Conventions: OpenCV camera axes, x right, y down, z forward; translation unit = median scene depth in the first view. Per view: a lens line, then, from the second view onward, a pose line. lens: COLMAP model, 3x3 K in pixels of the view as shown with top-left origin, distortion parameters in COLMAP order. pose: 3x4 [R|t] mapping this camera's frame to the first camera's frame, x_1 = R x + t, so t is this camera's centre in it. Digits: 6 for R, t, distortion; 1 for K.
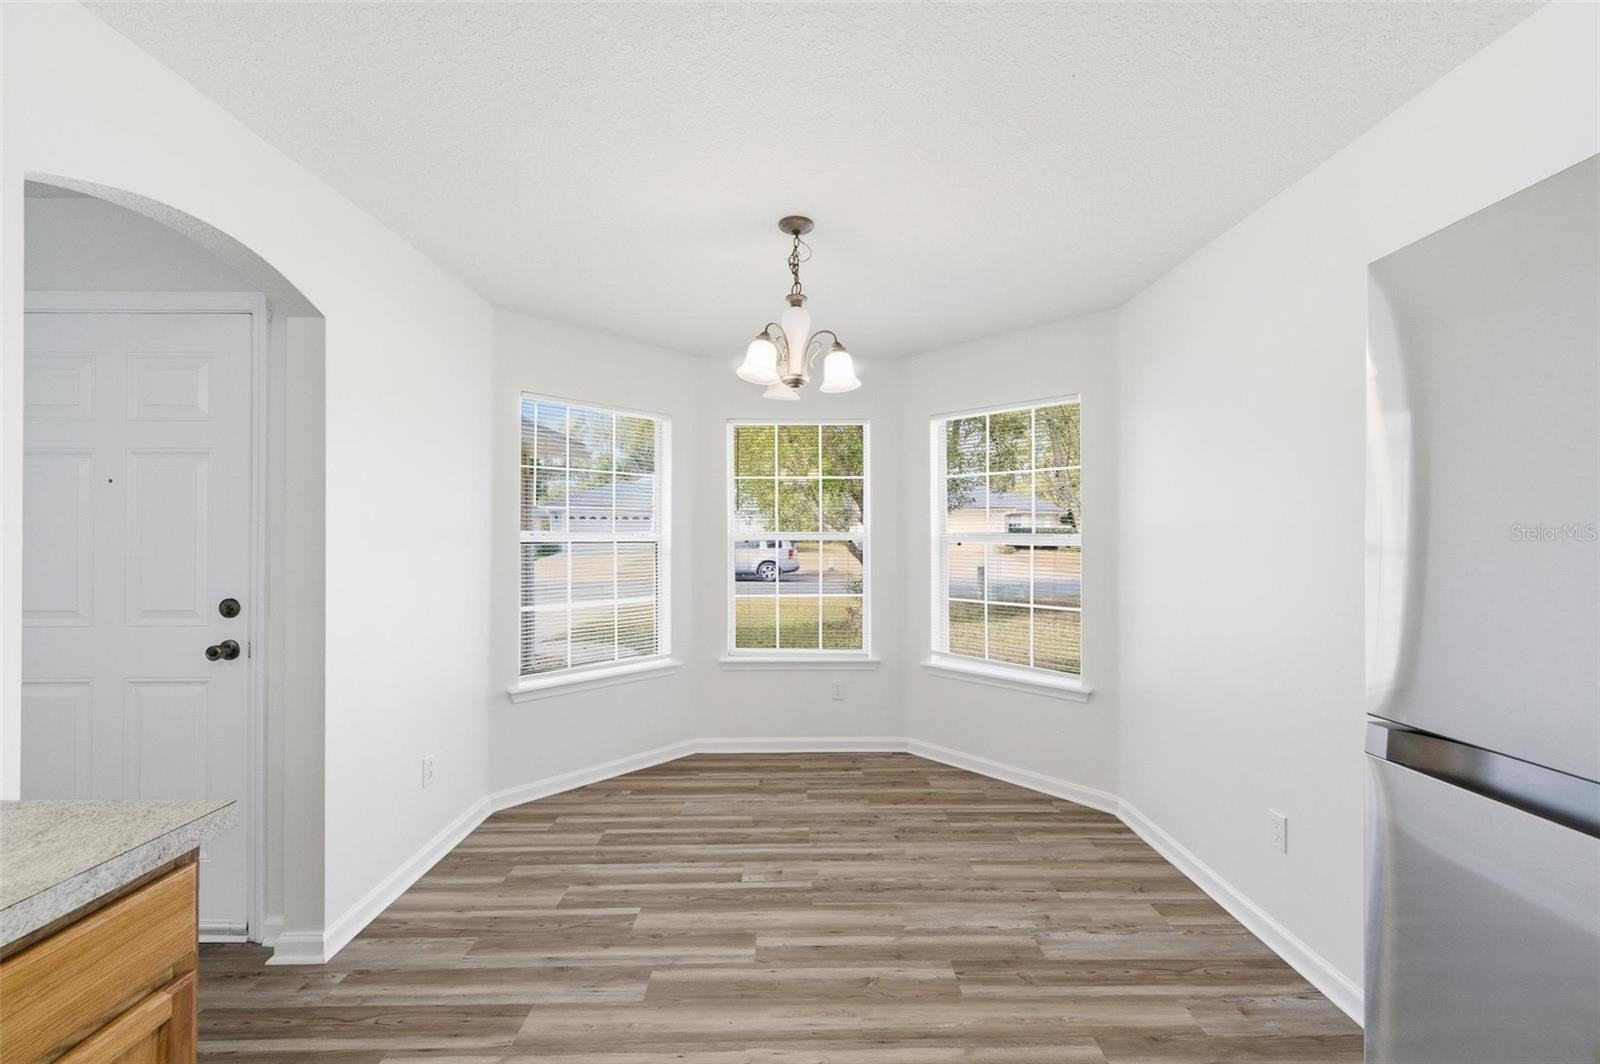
lens RADIAL K [[633.0, 0, 802.6], [0, 633.0, 534.6], [0, 0, 1]] dist [0.003458, 0.000202]
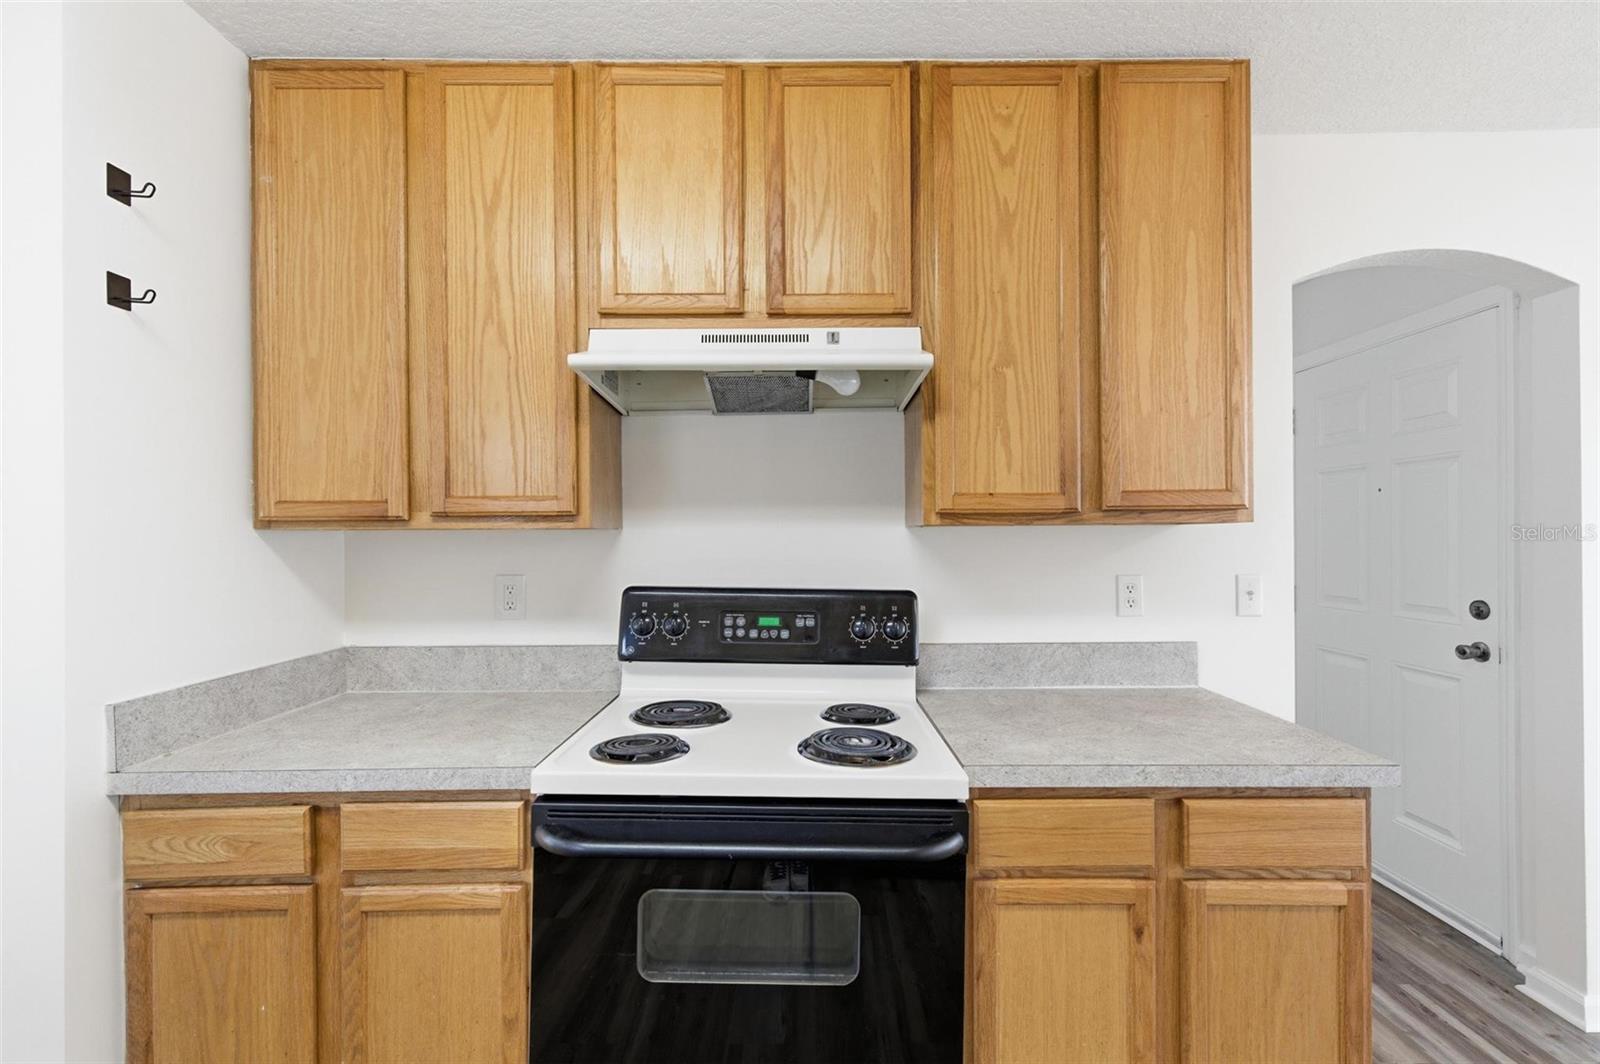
lens RADIAL K [[677.5, 0, 802.8], [0, 677.5, 536.9], [0, 0, 1]] dist [-0.002724, -0.000489]
pose [[-0.015565, 0.000163, -0.999879, 0.190415], [0.010413, 0.999946, 0.000001, -0.010389], [0.999825, -0.010412, -0.015566, -0.046706]]
